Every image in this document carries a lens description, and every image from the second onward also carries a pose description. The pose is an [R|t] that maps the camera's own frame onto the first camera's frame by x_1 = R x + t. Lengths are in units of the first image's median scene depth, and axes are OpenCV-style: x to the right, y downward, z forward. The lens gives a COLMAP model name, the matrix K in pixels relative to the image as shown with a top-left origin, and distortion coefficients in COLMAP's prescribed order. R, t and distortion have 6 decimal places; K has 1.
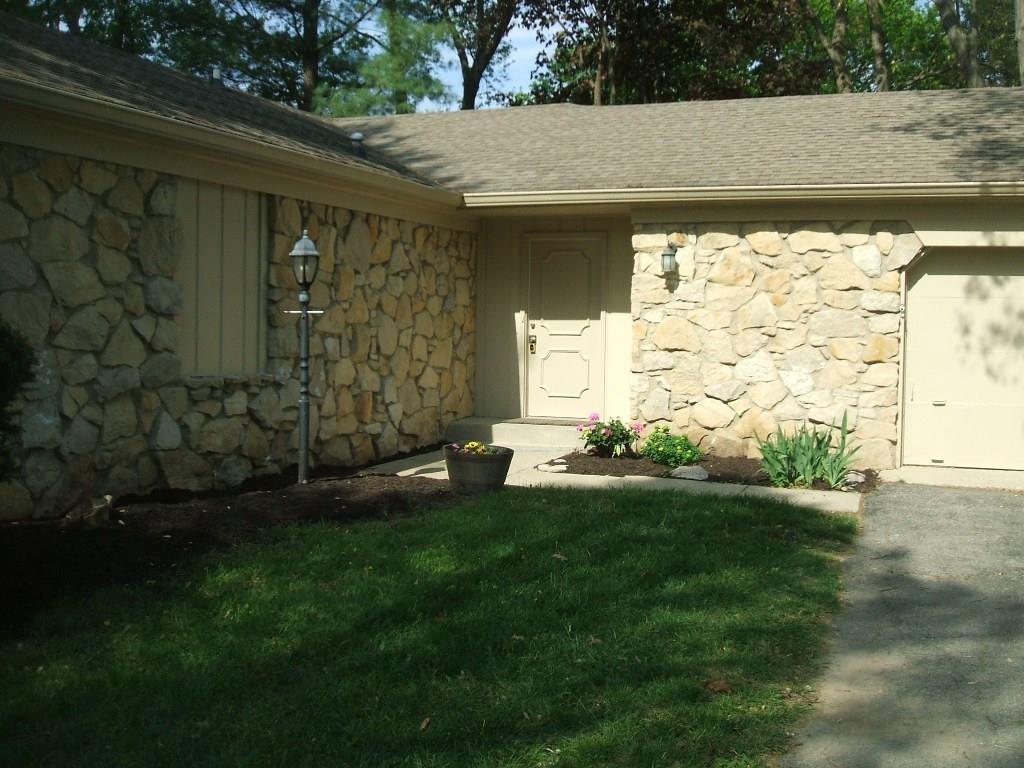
lens RADIAL K [[1141.2, 0, 519.1], [0, 1141.2, 381.5], [0, 0, 1]] dist [-0.109062, 0.000000]
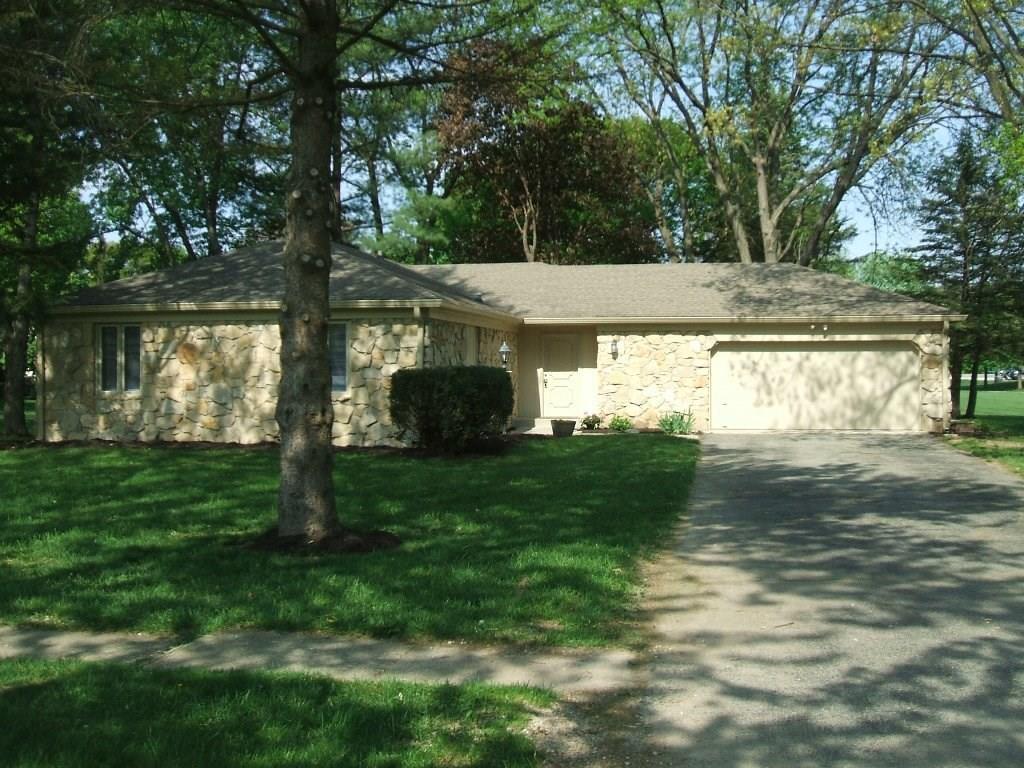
lens RADIAL K [[1141.2, 0, 514.4], [0, 1141.2, 383.8], [0, 0, 1]] dist [-0.109062, 0.000000]
pose [[0.983775, -0.017446, 0.178559, -0.518143], [0.024173, 0.999075, -0.035565, 0.052581], [-0.177773, 0.039304, 0.983286, -1.353773]]
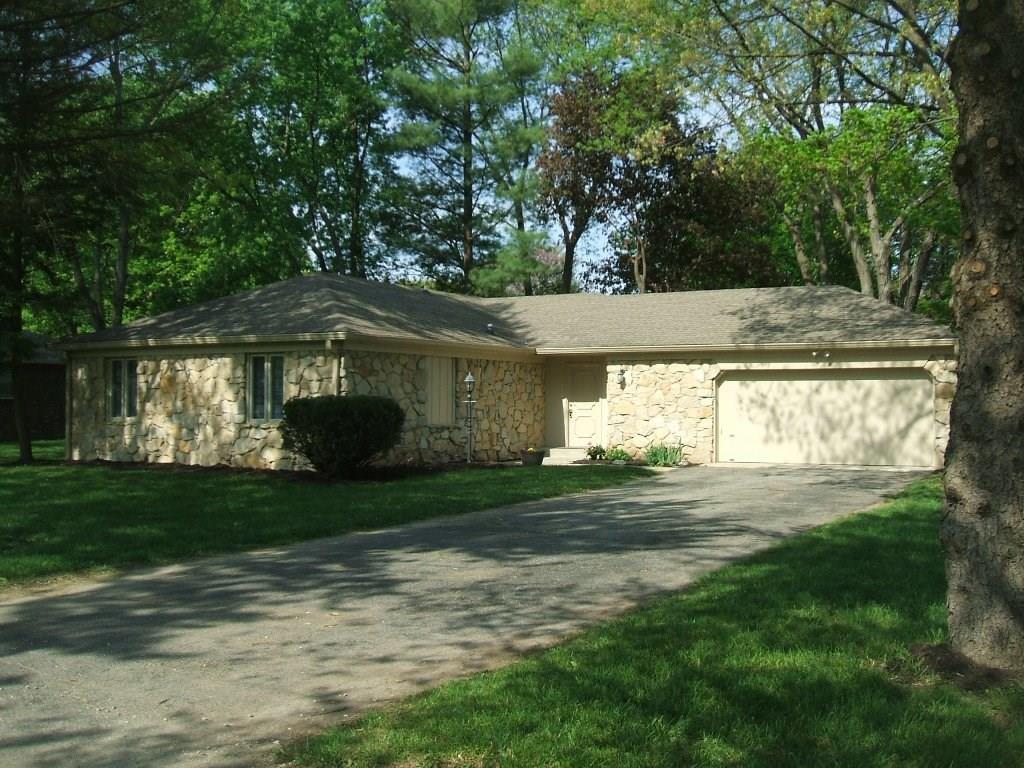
lens RADIAL K [[1141.2, 0, 508.3], [0, 1141.2, 383.2], [0, 0, 1]] dist [-0.109062, 0.000000]
pose [[0.989516, -0.015497, -0.143588, 0.246632], [0.005683, 0.997634, -0.068508, 0.069609], [0.144310, 0.066974, 0.987264, -1.404765]]
